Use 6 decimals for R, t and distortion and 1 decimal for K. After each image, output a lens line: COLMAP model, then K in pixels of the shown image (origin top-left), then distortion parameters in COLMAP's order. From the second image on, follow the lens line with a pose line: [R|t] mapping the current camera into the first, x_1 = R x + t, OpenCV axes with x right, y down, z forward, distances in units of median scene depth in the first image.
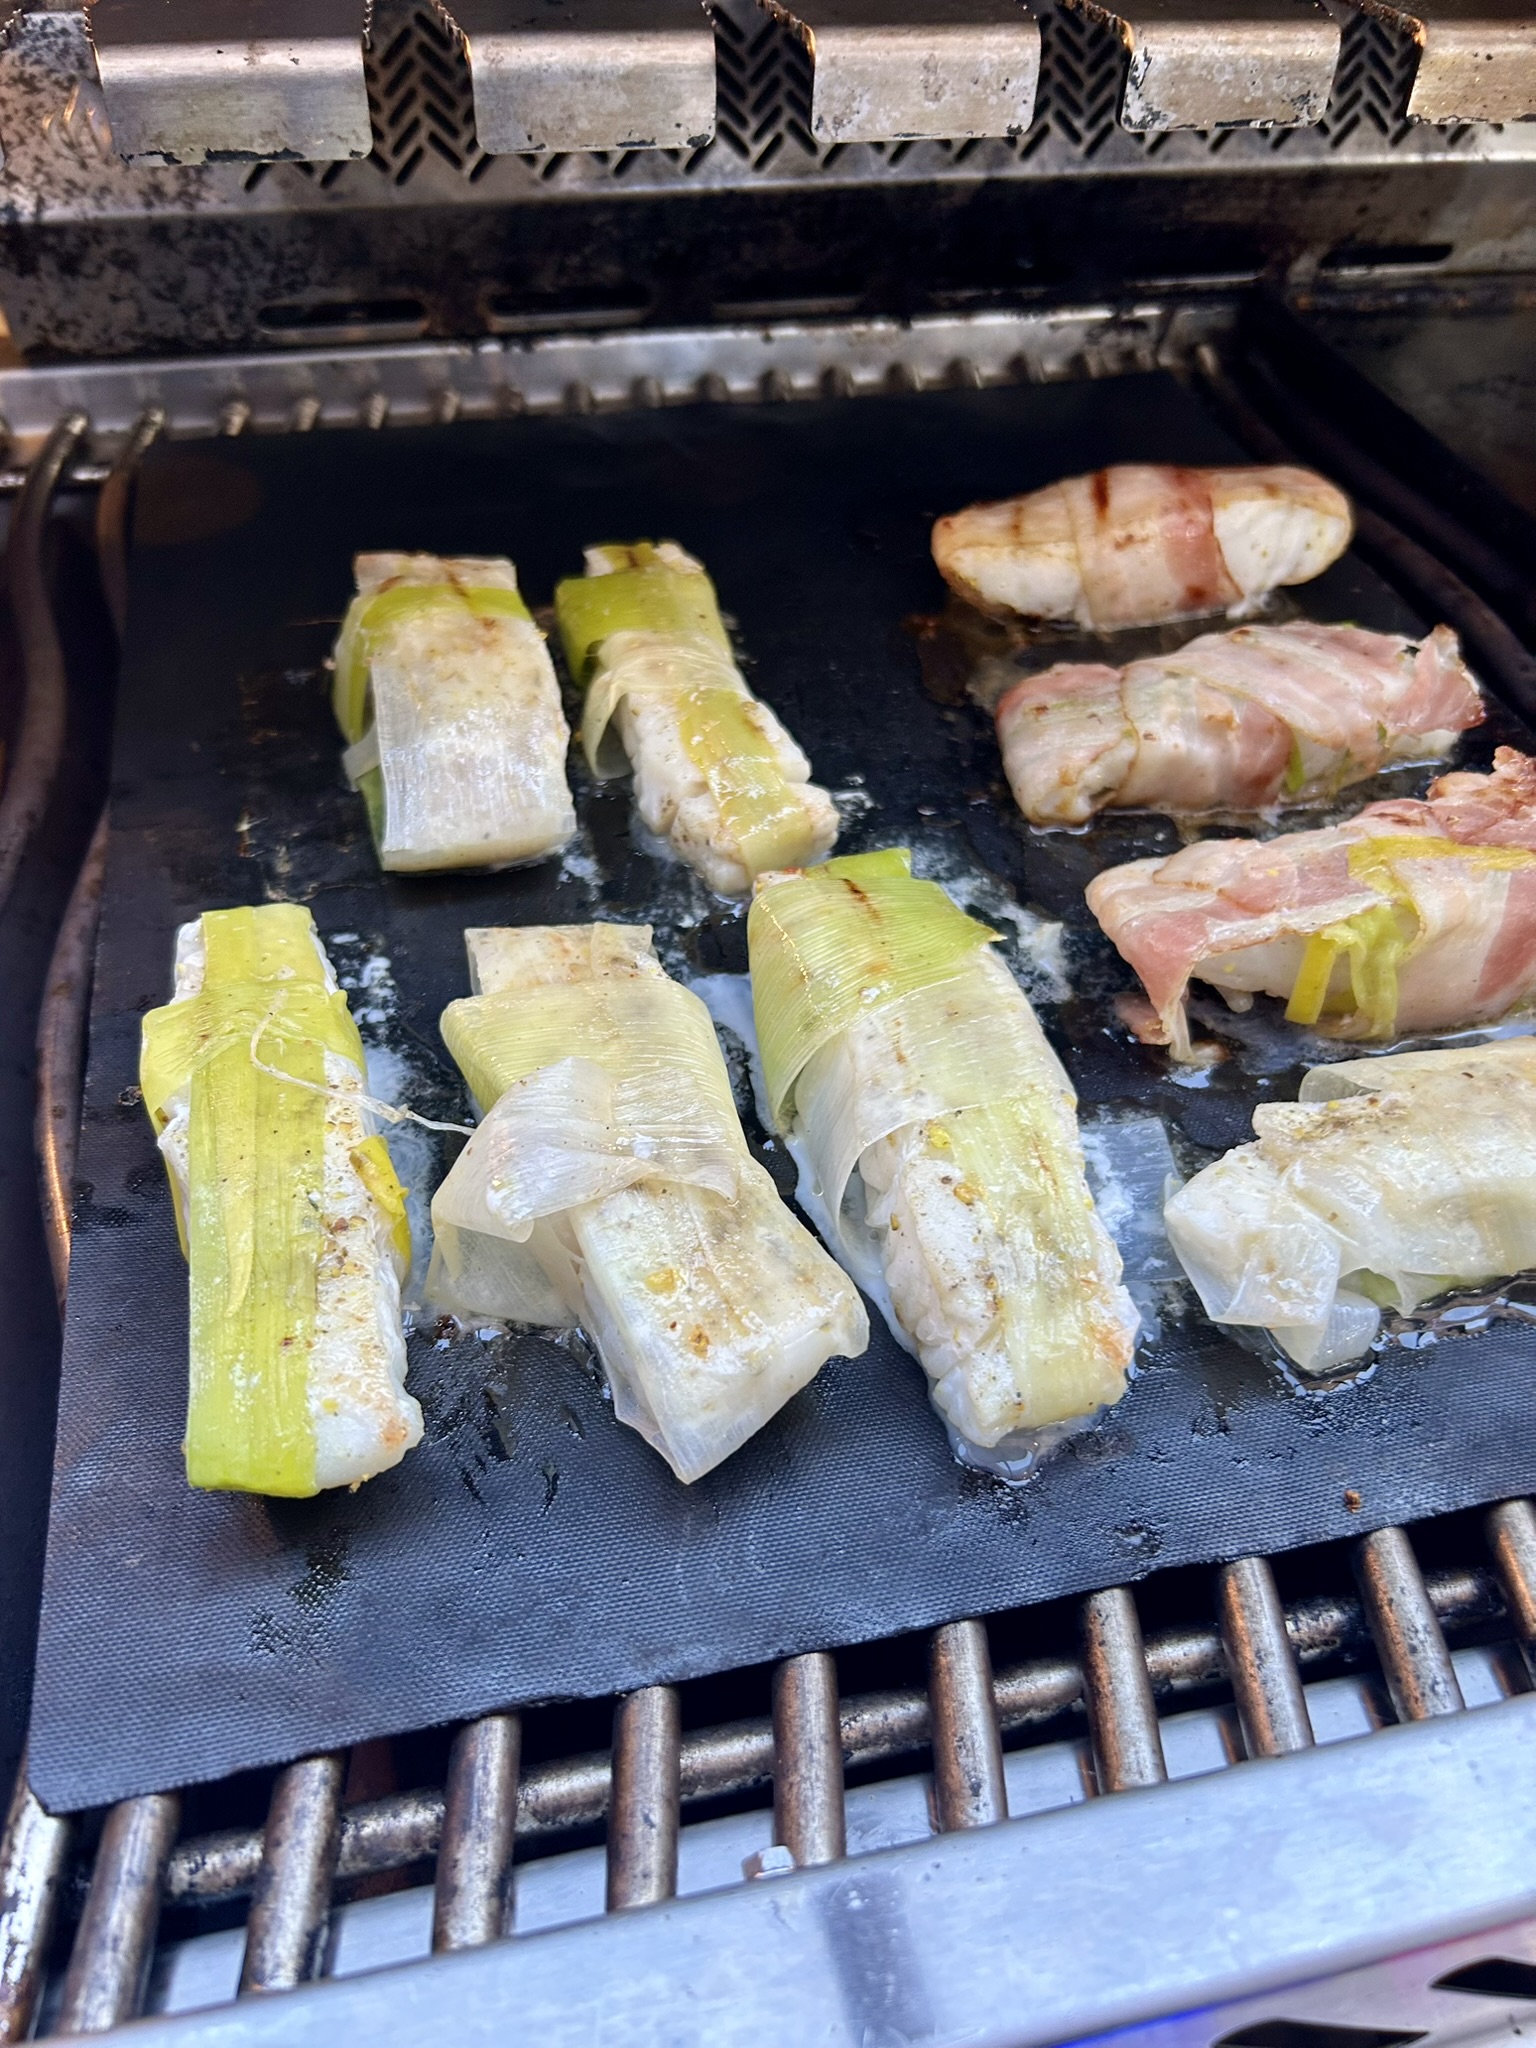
lens RADIAL K [[1564.1, 0, 784.6], [0, 1564.1, 1022.6], [0, 0, 1]] dist [0.031428, -0.056847]
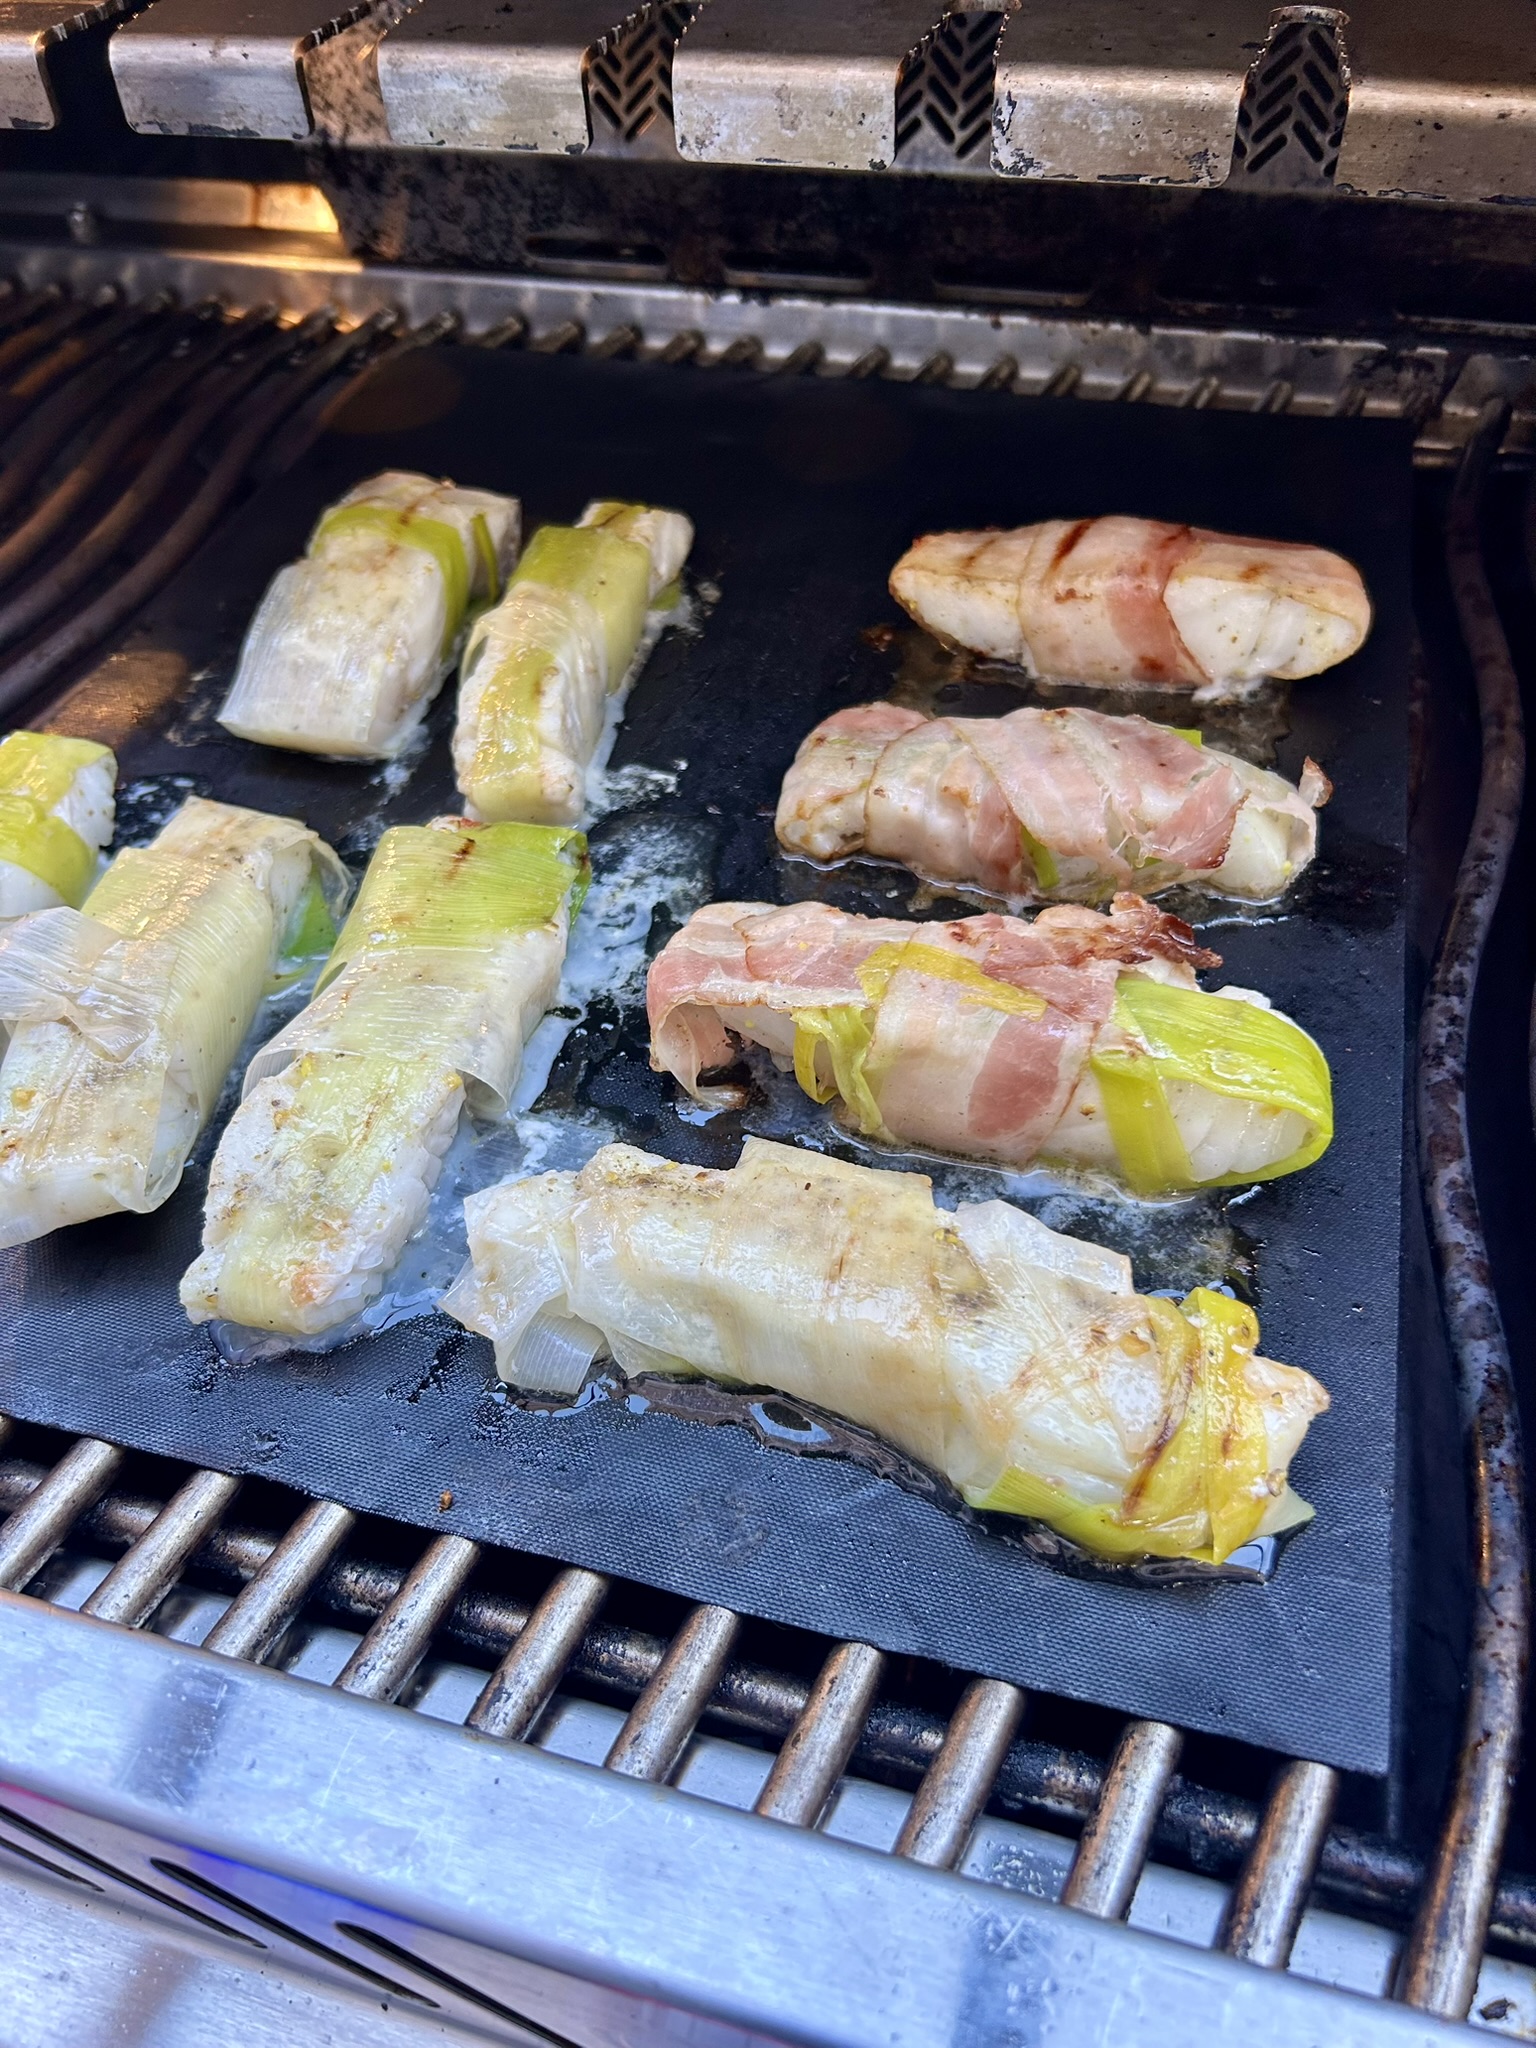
lens RADIAL K [[1564.1, 0, 760.7], [0, 1564.1, 1022.5], [0, 0, 1]] dist [0.031428, -0.056847]
pose [[0.870048, 0.307586, -0.385237, 0.495324], [-0.287661, 0.951400, 0.109955, -0.108685], [0.400335, 0.015152, 0.916243, 0.051905]]
